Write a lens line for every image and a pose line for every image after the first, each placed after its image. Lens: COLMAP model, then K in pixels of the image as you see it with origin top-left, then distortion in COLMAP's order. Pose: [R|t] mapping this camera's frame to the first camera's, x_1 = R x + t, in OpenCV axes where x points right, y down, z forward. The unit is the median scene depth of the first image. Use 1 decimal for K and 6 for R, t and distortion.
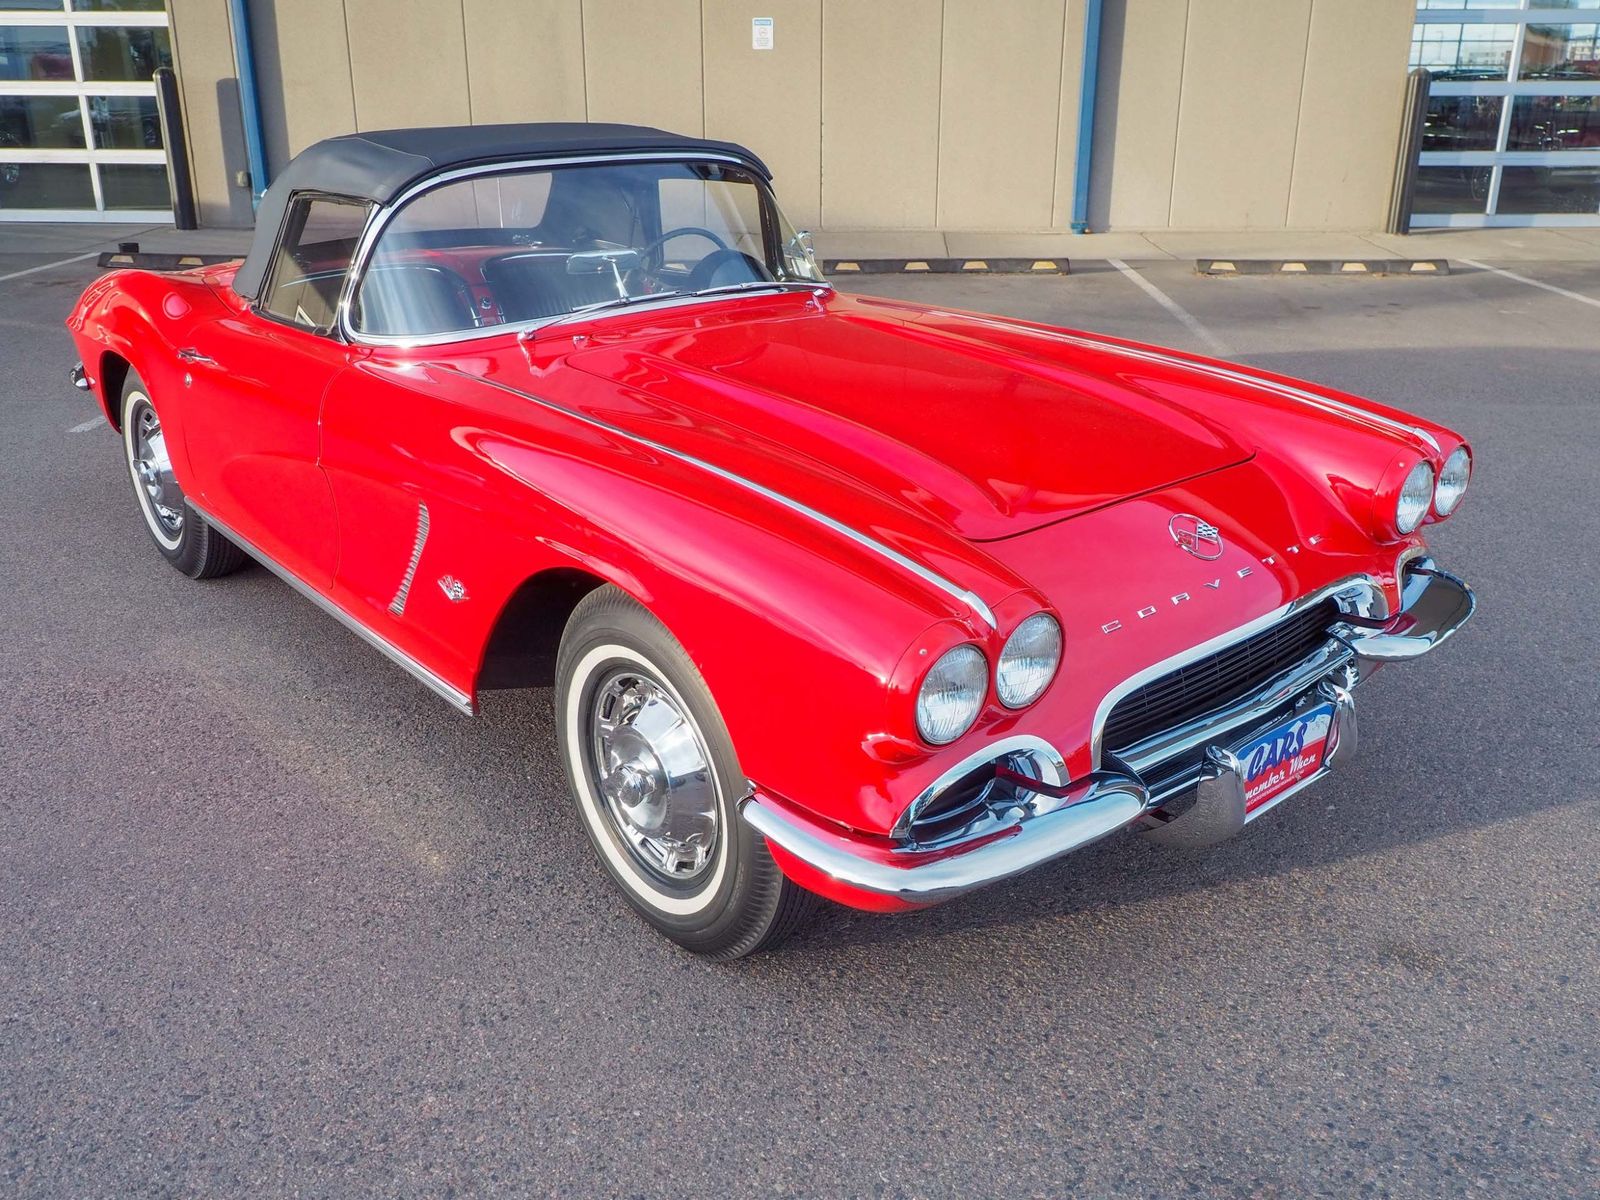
lens RADIAL K [[1435.8, 0, 826.1], [0, 1435.8, 585.2], [0, 0, 1]] dist [0.023448, -0.036991]
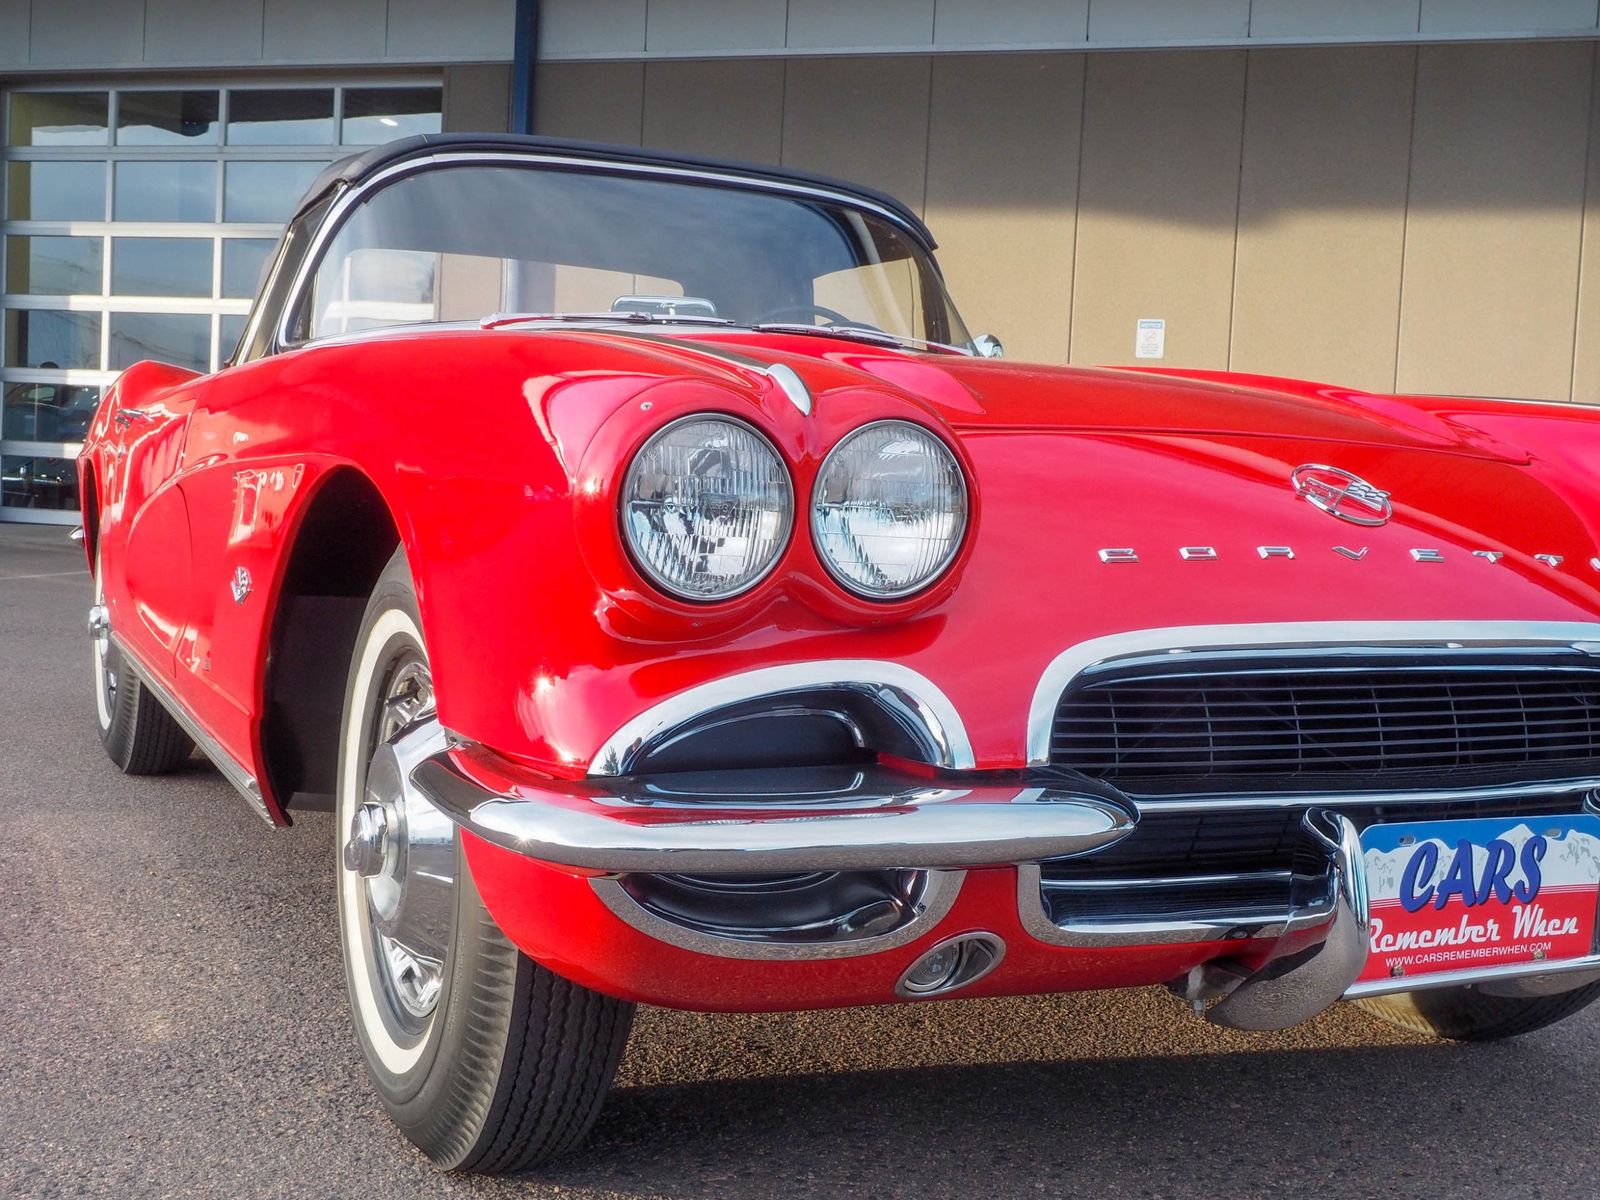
lens RADIAL K [[1946.1, 0, 816.7], [0, 1946.1, 591.9], [0, 0, 1]] dist [0.012470, 0.000000]
pose [[0.963973, 0.053518, -0.260562, 0.233974], [-0.130031, 0.949345, -0.286071, 0.227439], [0.232054, 0.309646, 0.922101, 0.224053]]
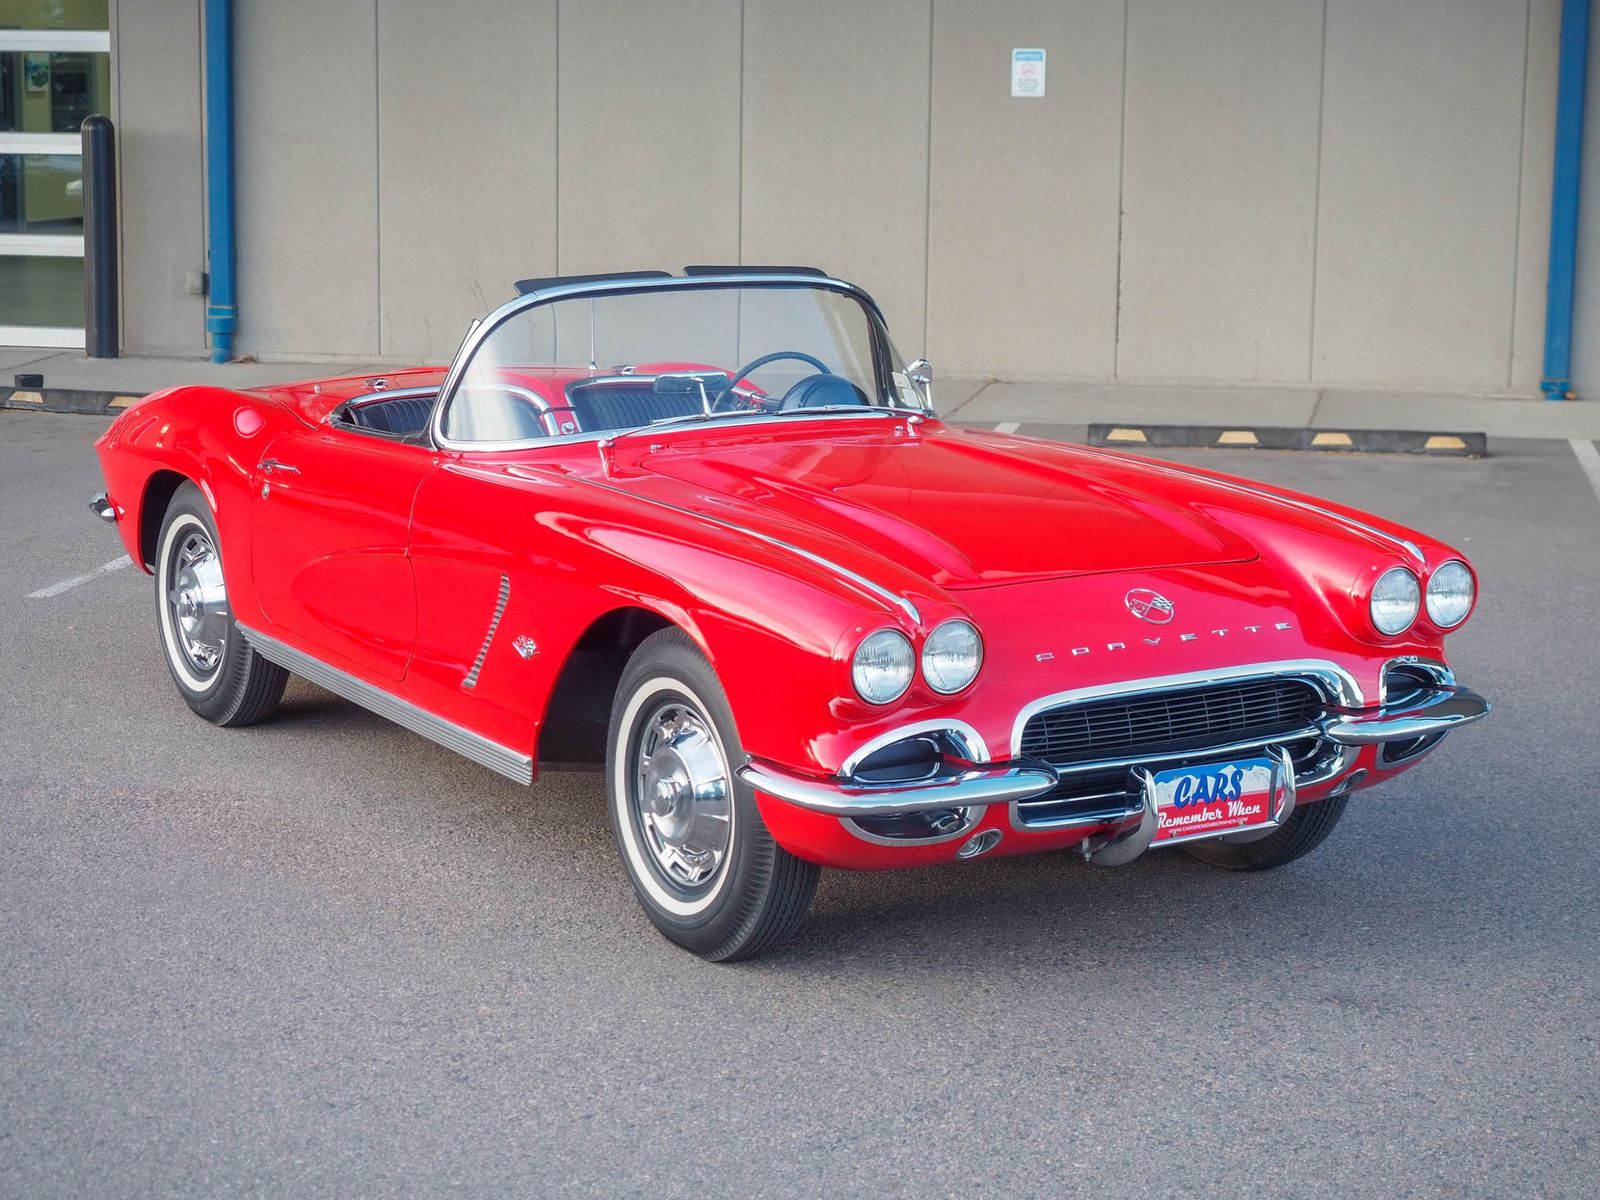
lens RADIAL K [[3495.7, 0, 791.4], [0, 3495.7, 523.2], [0, 0, 1]] dist [0.046930, 0.000000]
pose [[0.987180, 0.031057, -0.156560, 0.372821], [-0.062800, 0.977349, -0.202103, 0.446902], [0.146737, 0.209344, 0.966770, -1.641604]]
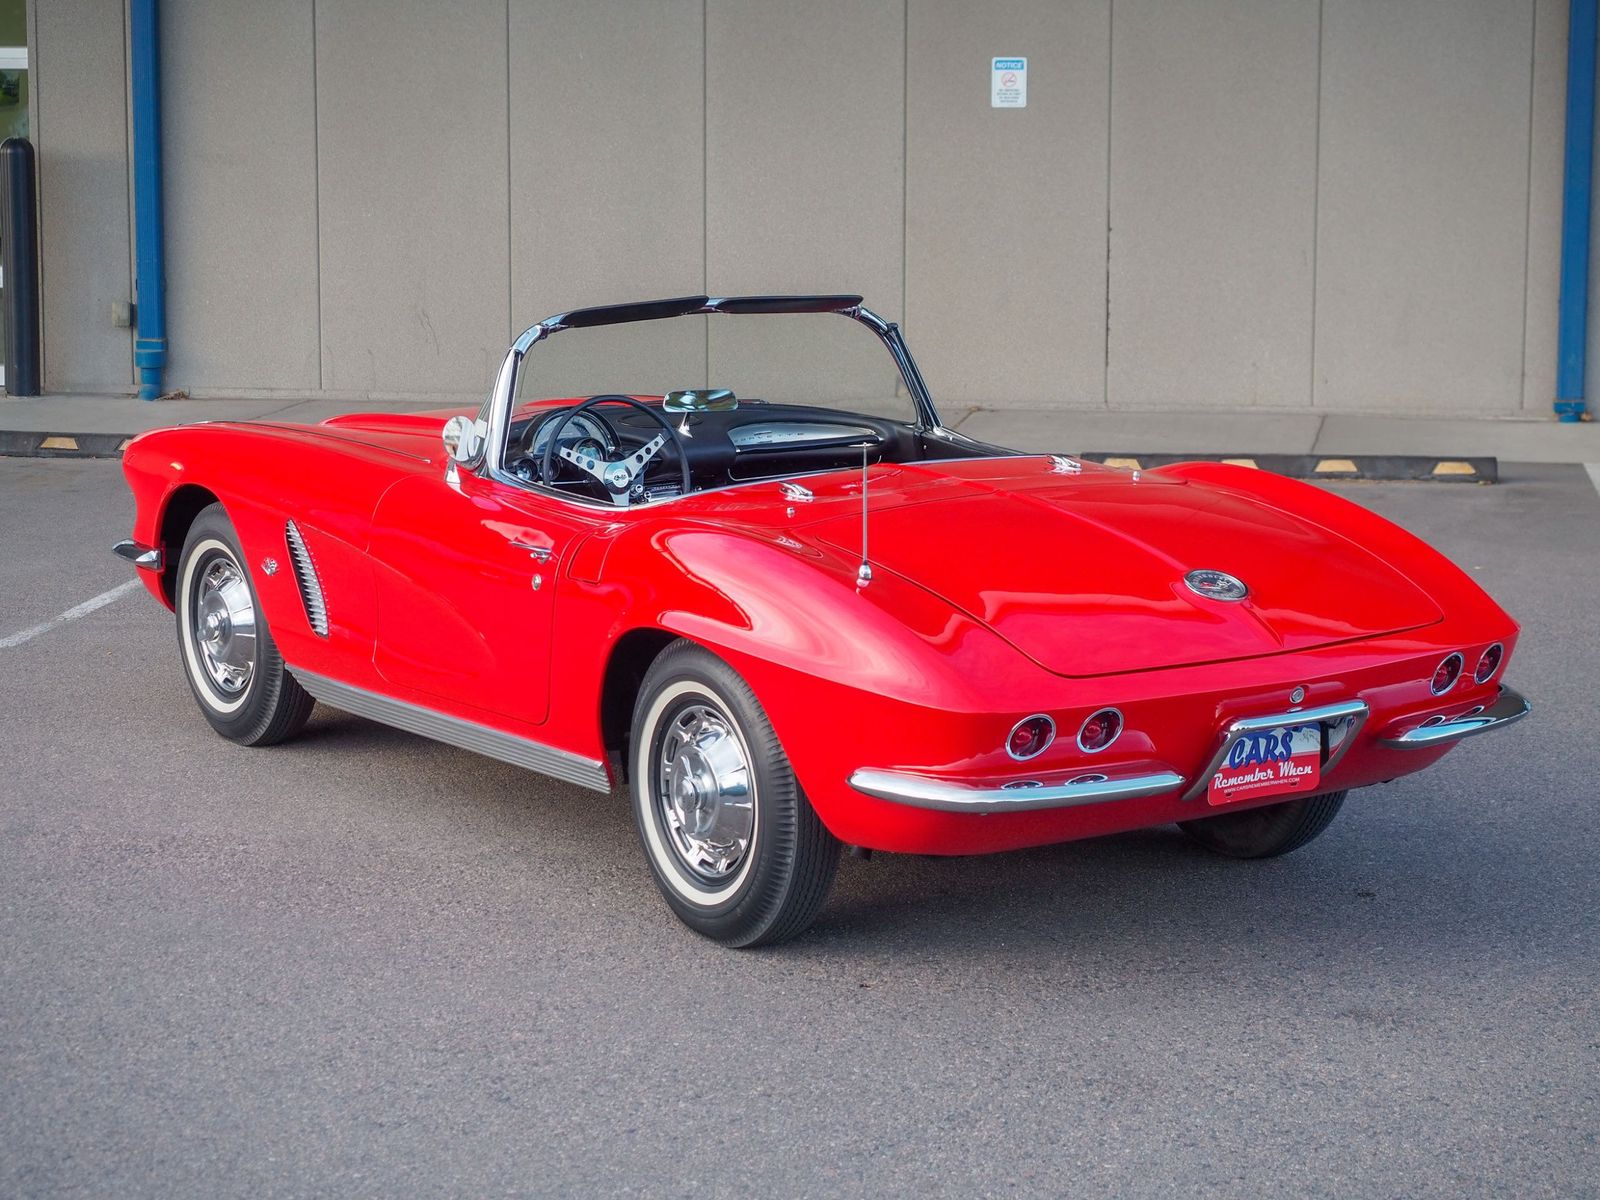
lens RADIAL K [[3959.2, 0, 809.9], [0, 3959.2, 539.3], [0, 0, 1]] dist [0.062143, 0.000000]
pose [[0.990785, 0.017075, -0.134364, 0.365704], [-0.045450, 0.976414, -0.211067, 0.540038], [0.127591, 0.215229, 0.968193, -2.017186]]
